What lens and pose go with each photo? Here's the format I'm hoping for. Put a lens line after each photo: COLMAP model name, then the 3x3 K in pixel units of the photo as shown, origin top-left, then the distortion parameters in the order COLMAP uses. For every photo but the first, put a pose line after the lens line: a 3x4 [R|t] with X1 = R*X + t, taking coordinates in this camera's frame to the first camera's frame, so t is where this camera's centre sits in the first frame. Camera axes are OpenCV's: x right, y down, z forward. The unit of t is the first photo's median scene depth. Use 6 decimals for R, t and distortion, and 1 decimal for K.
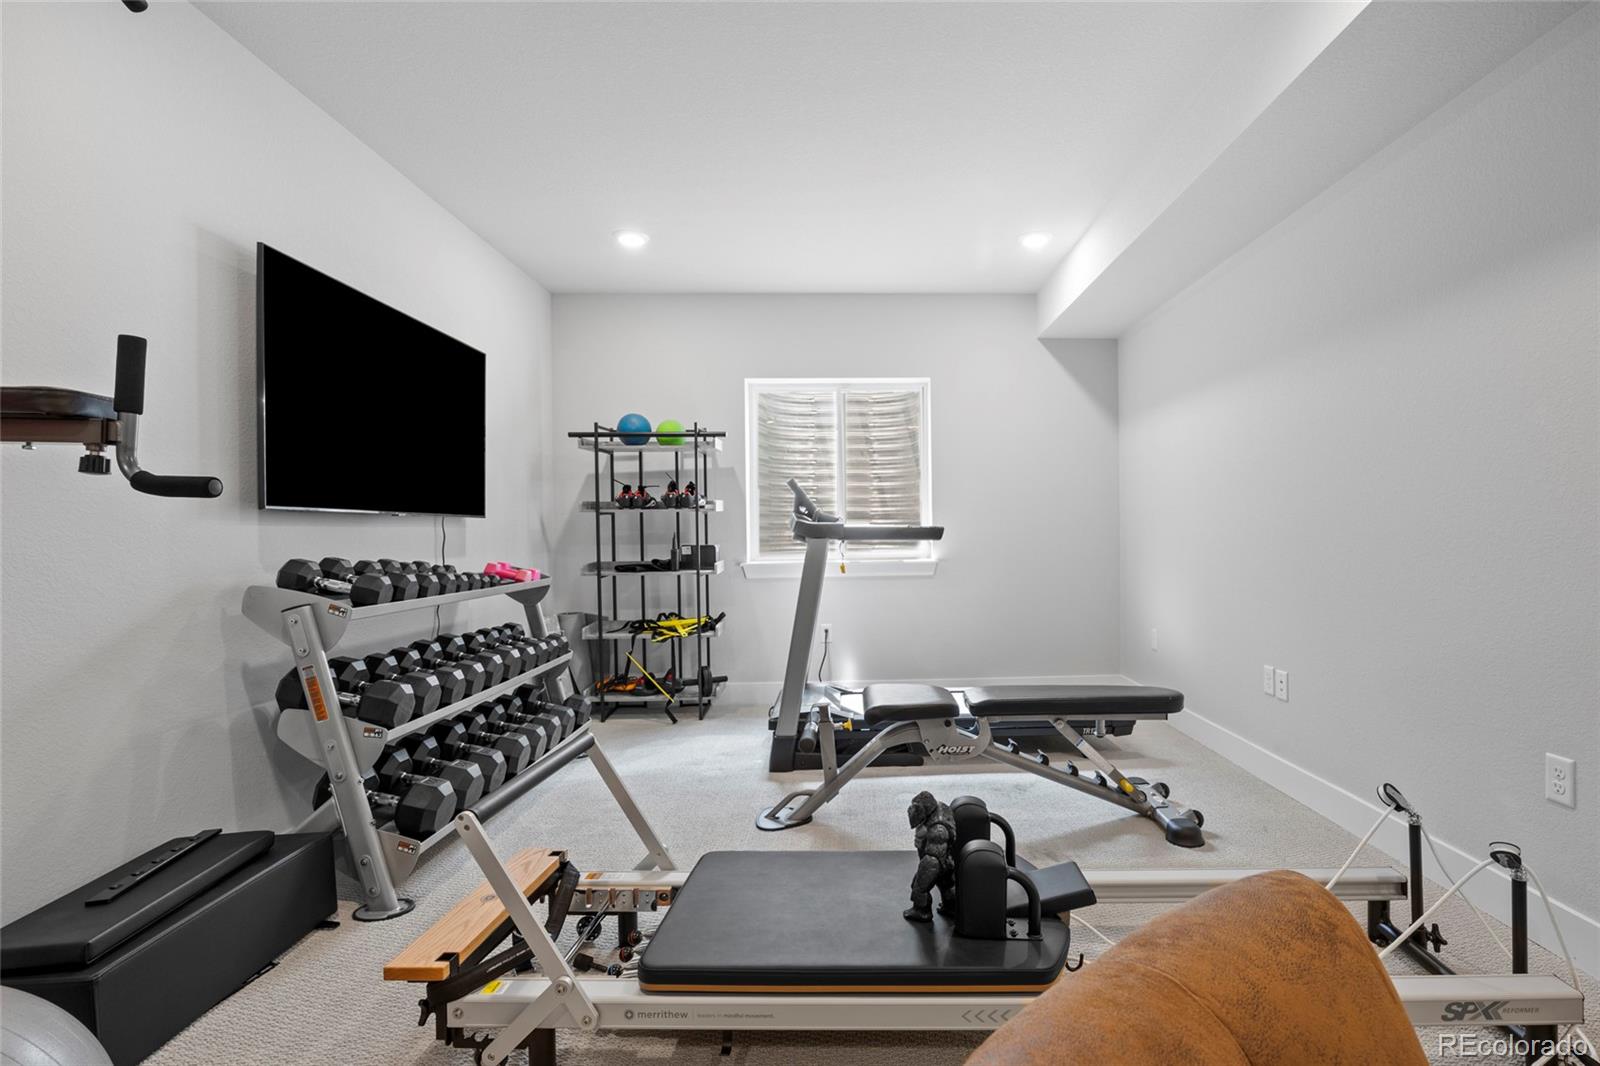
lens RADIAL K [[720.4, 0, 803.2], [0, 720.4, 539.2], [0, 0, 1]] dist [-0.021034, -0.000283]
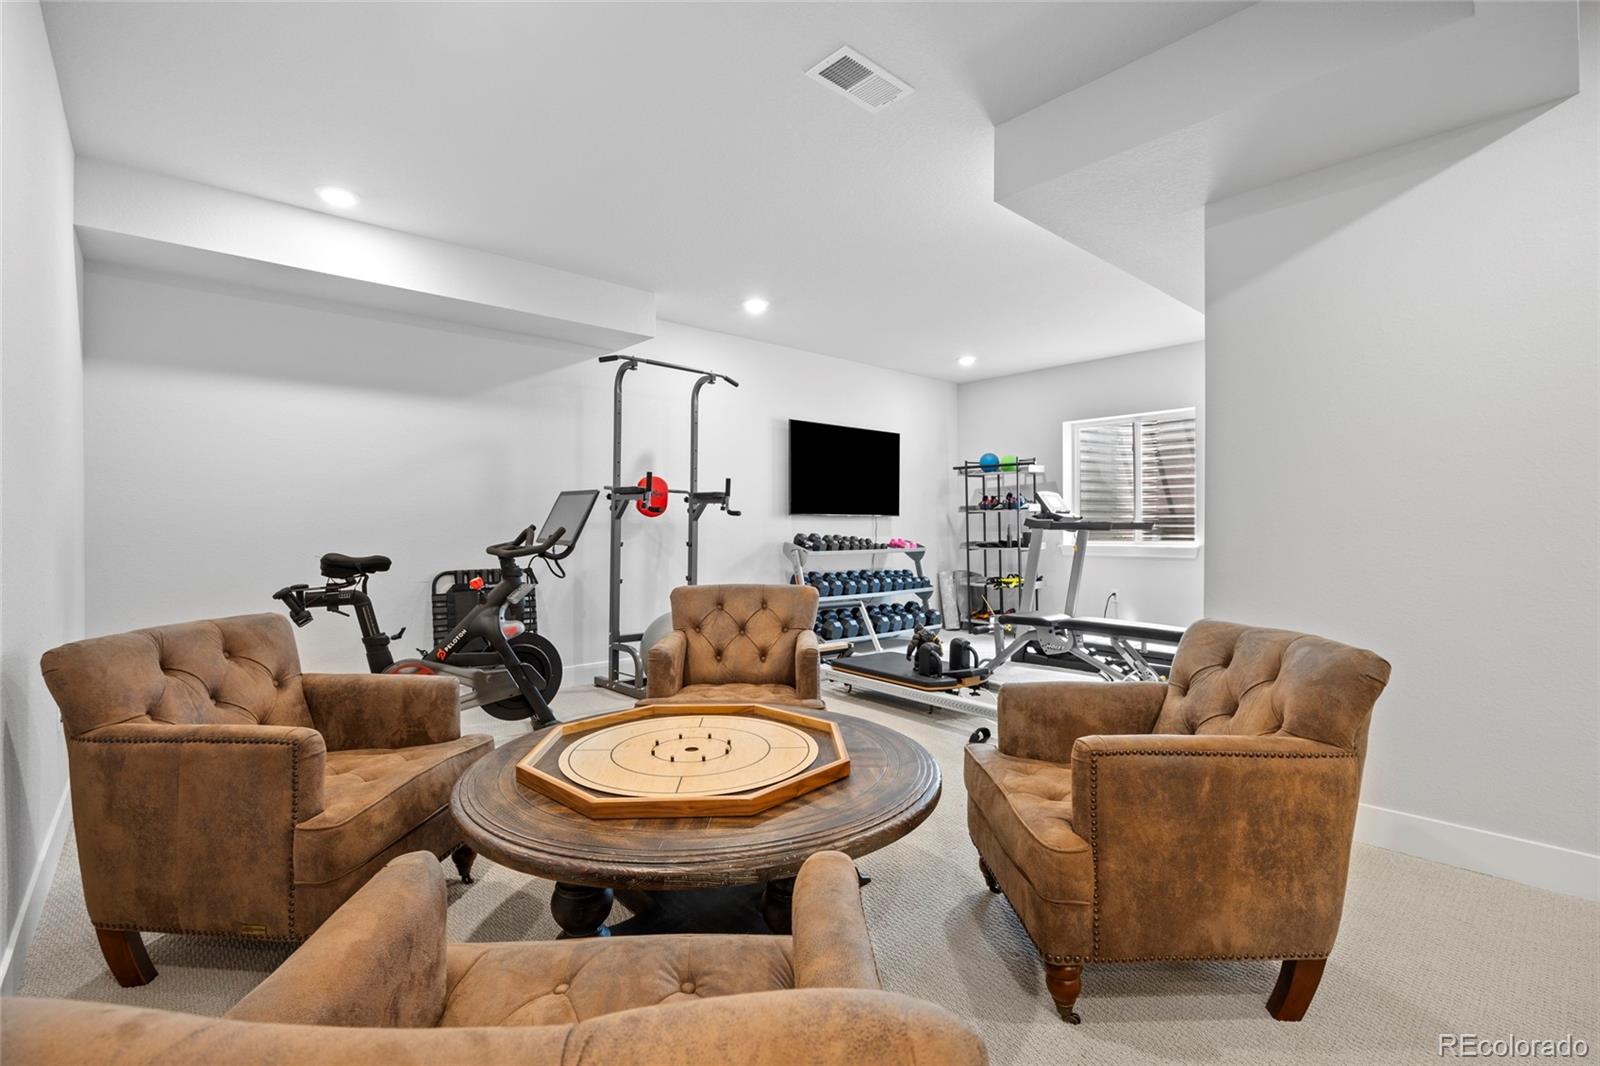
lens RADIAL K [[720.4, 0, 803.4], [0, 720.4, 524.4], [0, 0, 1]] dist [-0.021034, -0.000283]
pose [[0.655943, 0.004241, -0.754799, 0.892444], [-0.008889, 0.999958, -0.002106, -0.000854], [0.754758, 0.008091, 0.655953, -0.512514]]
